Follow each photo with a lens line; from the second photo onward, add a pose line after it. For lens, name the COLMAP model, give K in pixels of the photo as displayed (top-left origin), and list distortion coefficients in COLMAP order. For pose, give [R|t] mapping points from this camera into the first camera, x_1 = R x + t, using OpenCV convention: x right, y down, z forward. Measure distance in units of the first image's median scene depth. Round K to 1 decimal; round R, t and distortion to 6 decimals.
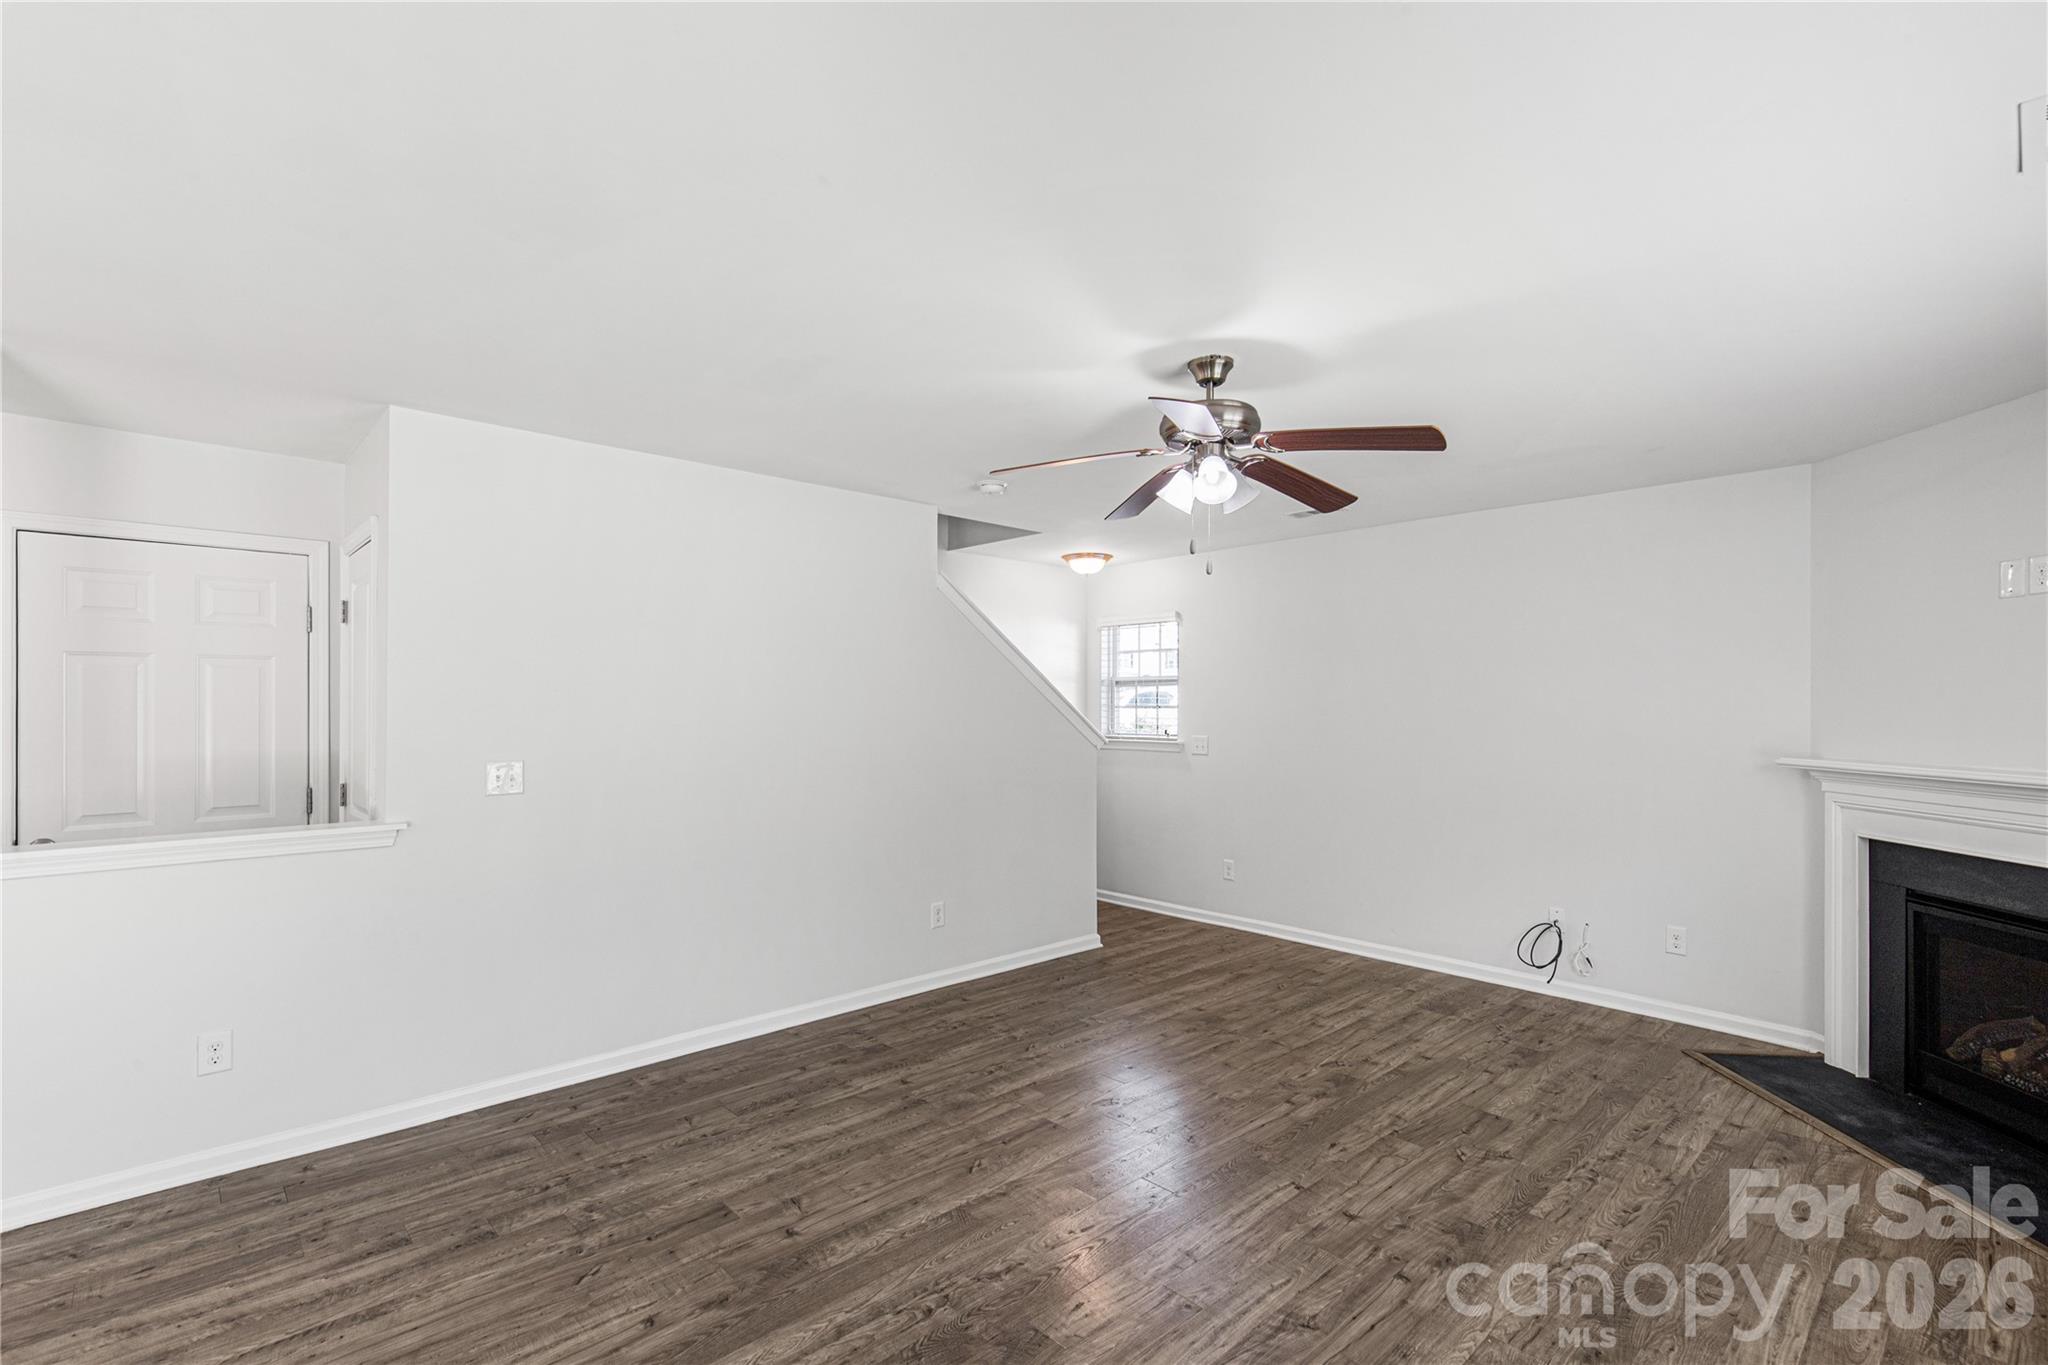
lens RADIAL K [[942.8, 0, 1041.5], [0, 942.8, 698.4], [0, 0, 1]] dist [0.008786, -0.000355]
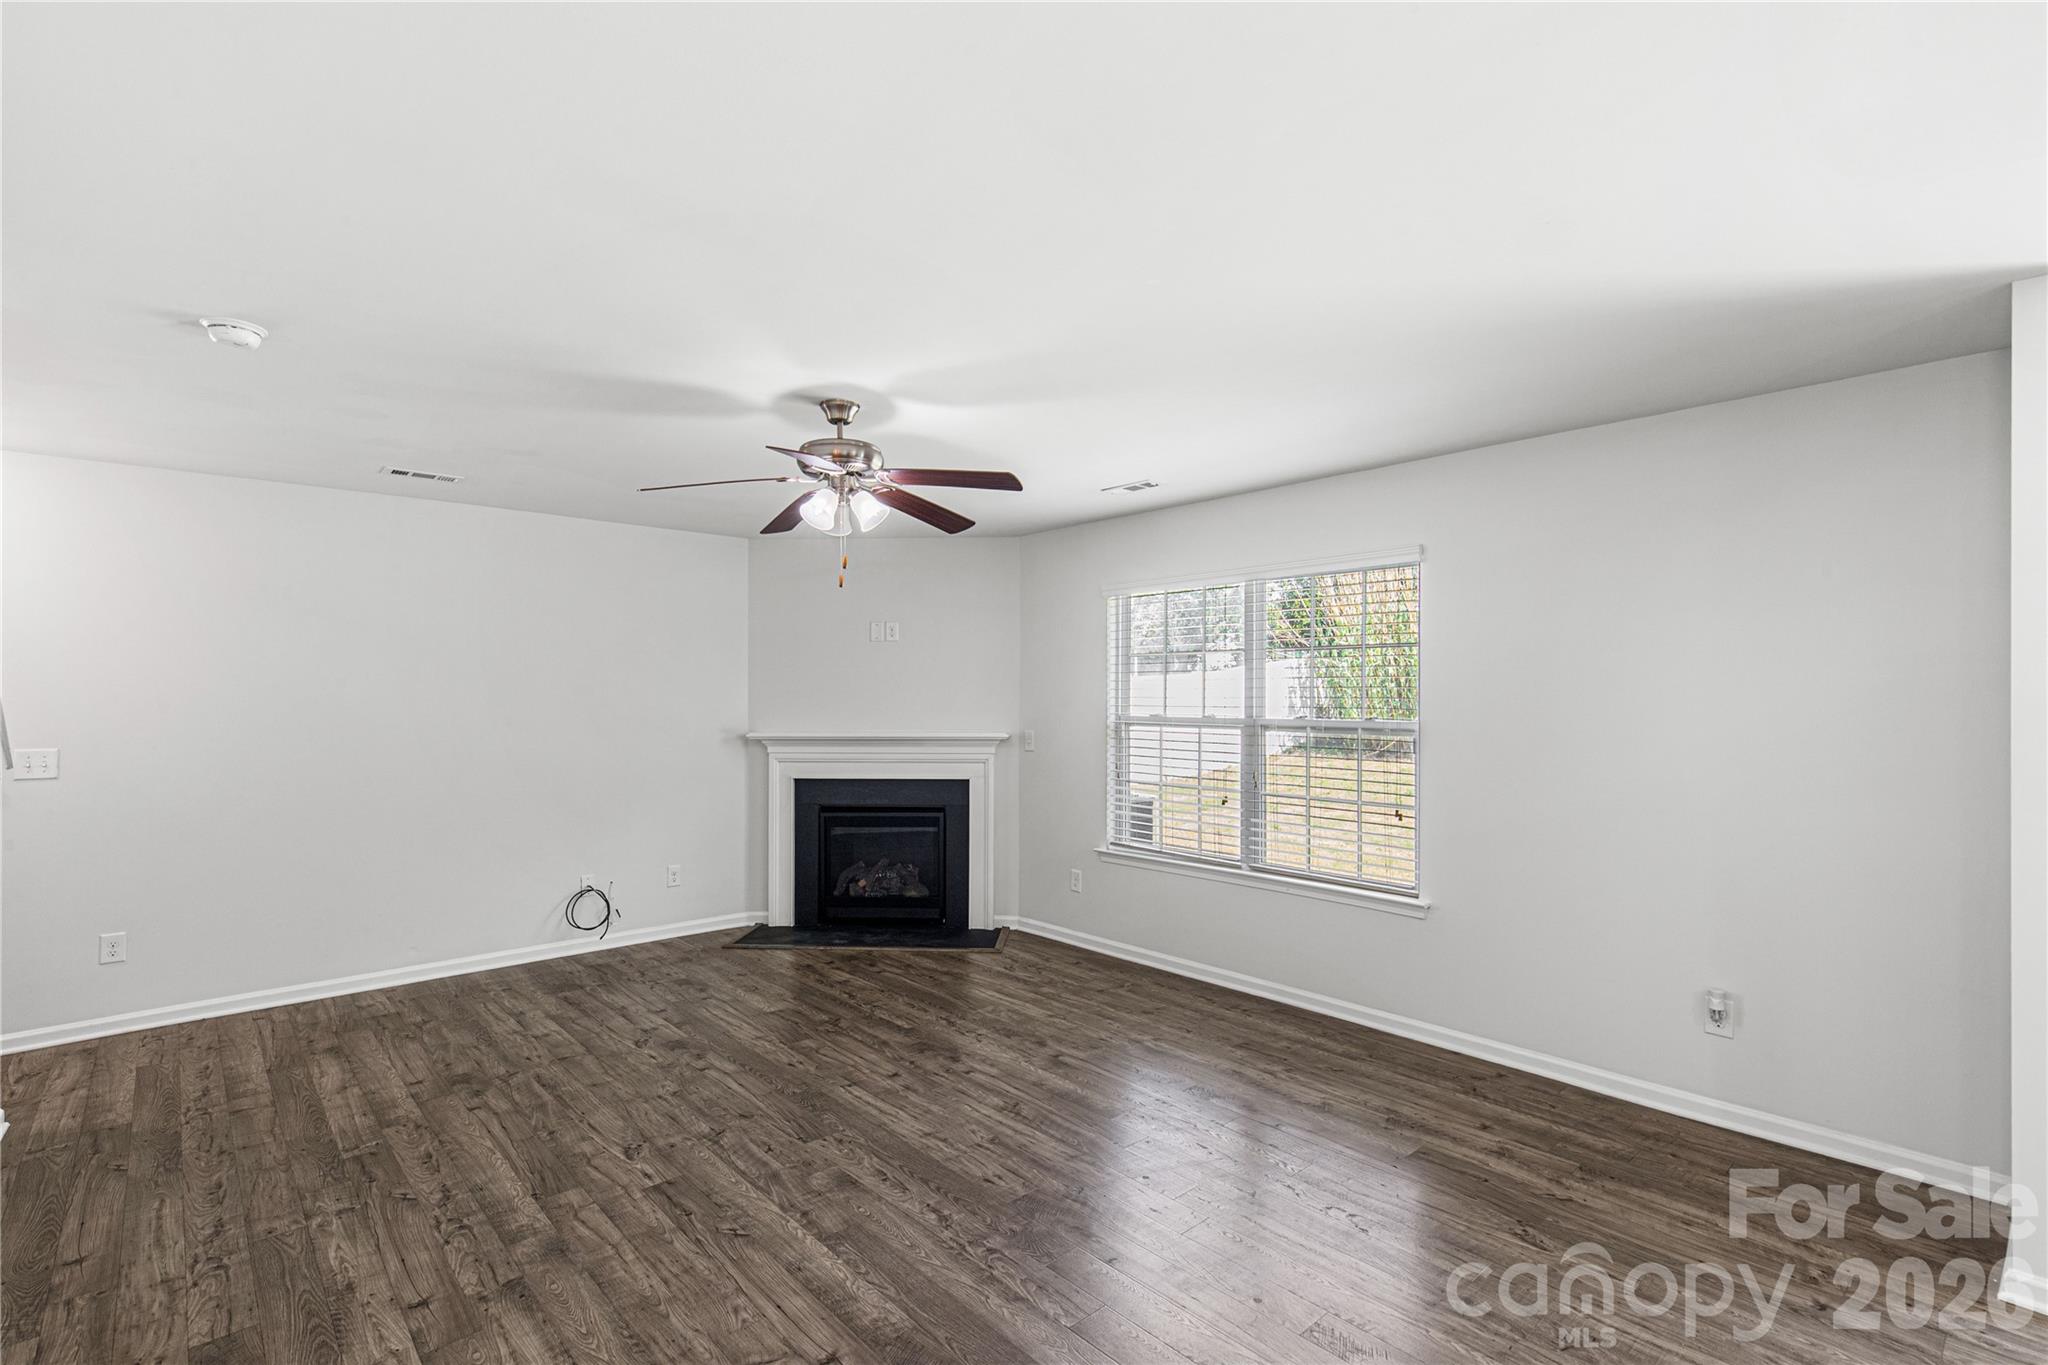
lens RADIAL K [[942.8, 0, 1009.9], [0, 942.8, 686.7], [0, 0, 1]] dist [0.008786, -0.000355]
pose [[0.036473, 0.007322, 0.999308, -0.776479], [-0.004200, 0.999965, -0.007173, -0.000941], [-0.999326, -0.003935, 0.036503, 0.596113]]
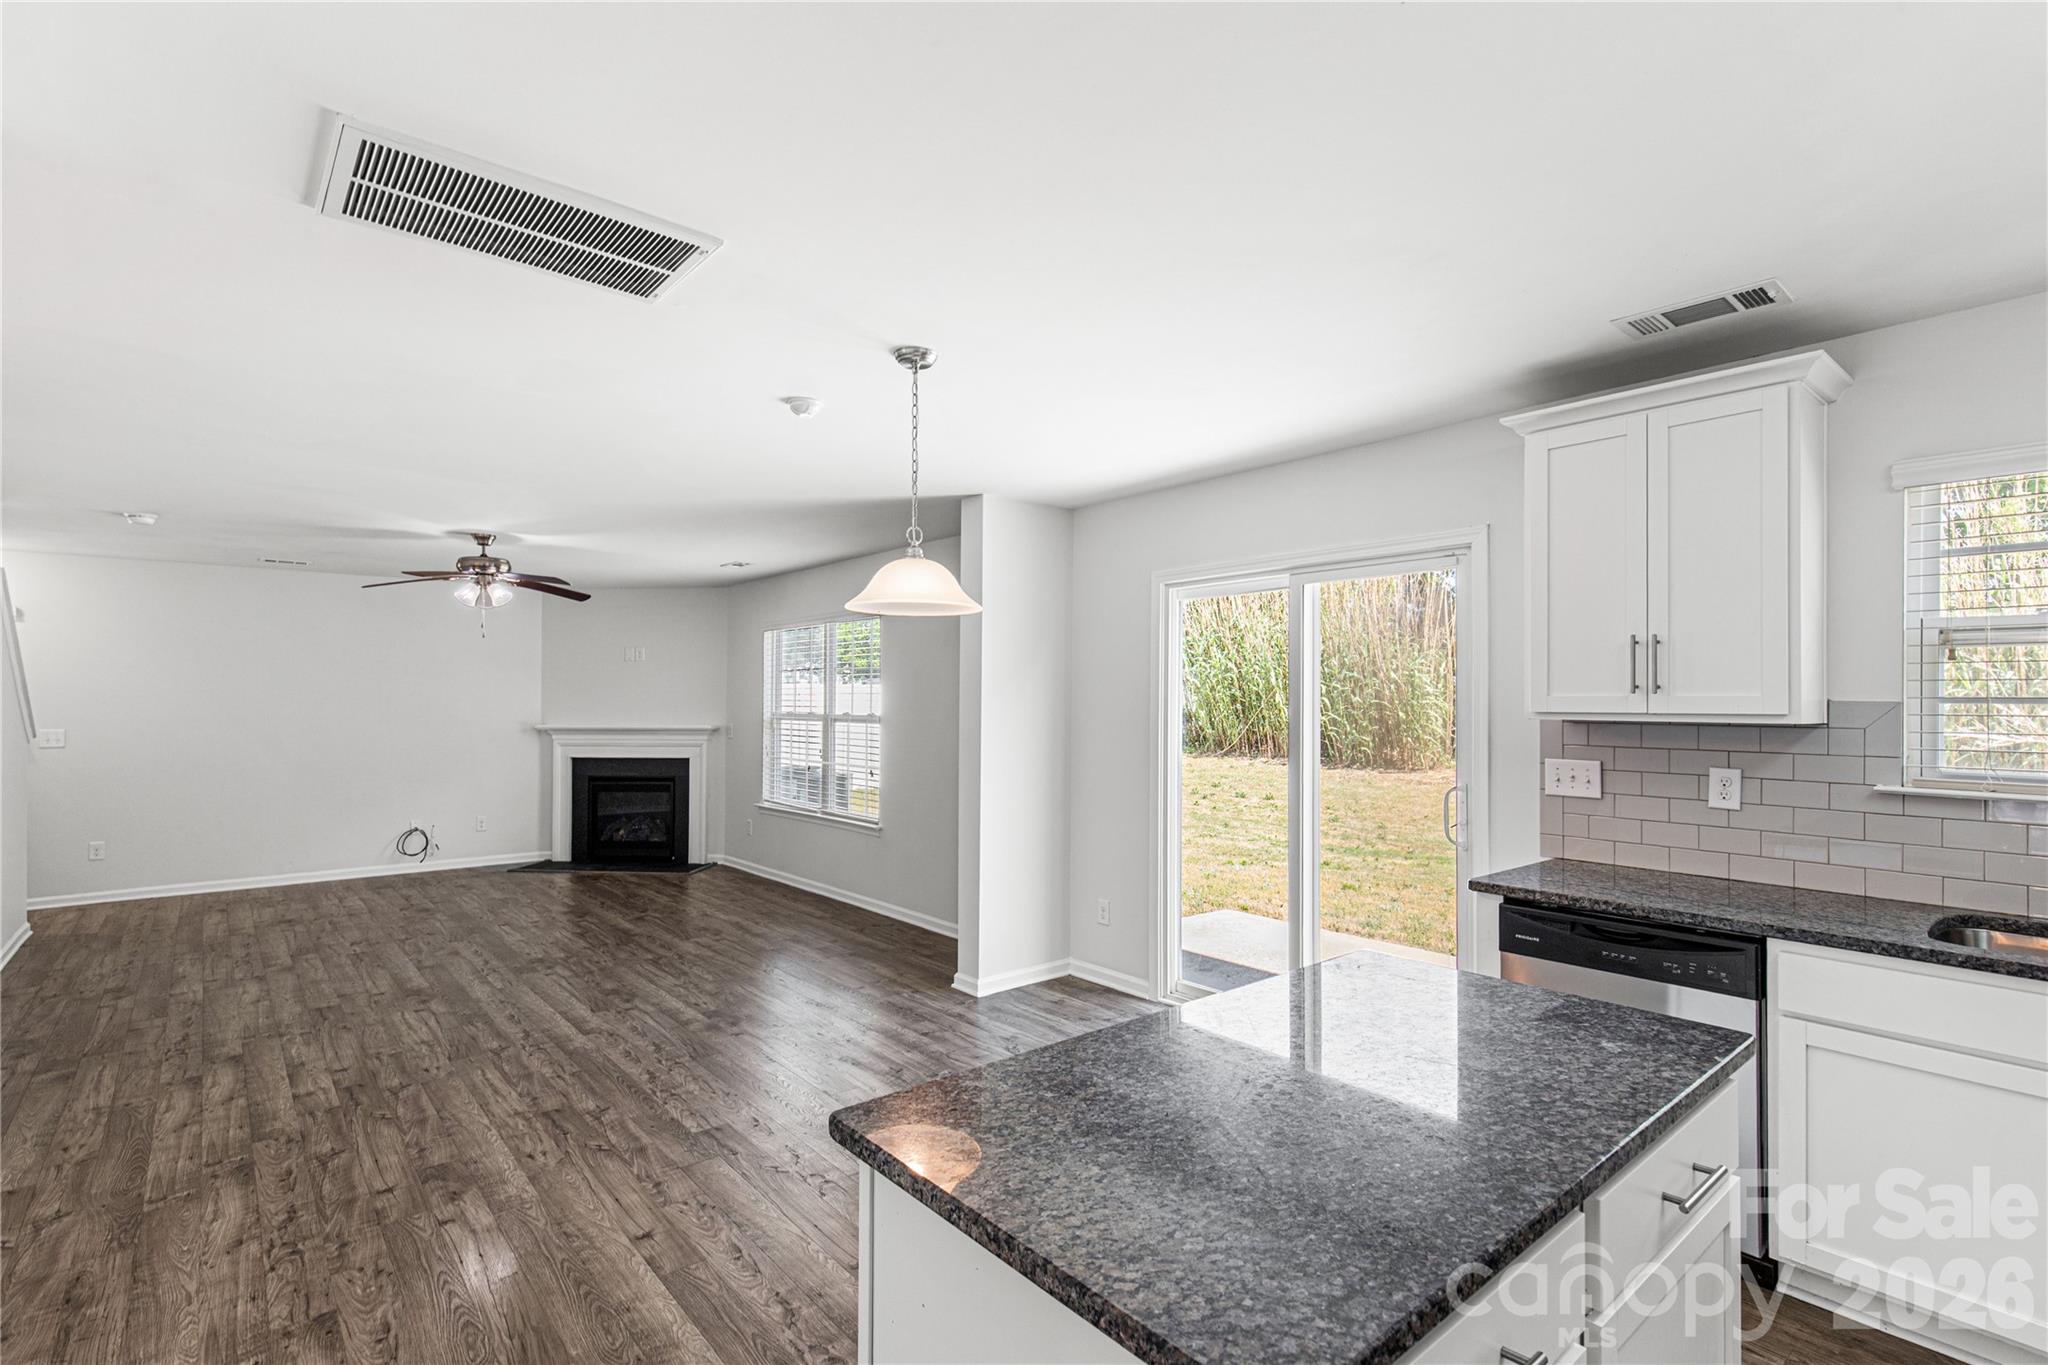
lens RADIAL K [[942.8, 0, 987.6], [0, 942.8, 684.6], [0, 0, 1]] dist [0.008786, -0.000355]
pose [[0.075203, 0.017232, 0.997019, -1.441948], [-0.003890, 0.999848, -0.016988, 0.002588], [-0.997161, -0.002601, 0.075258, -0.208328]]
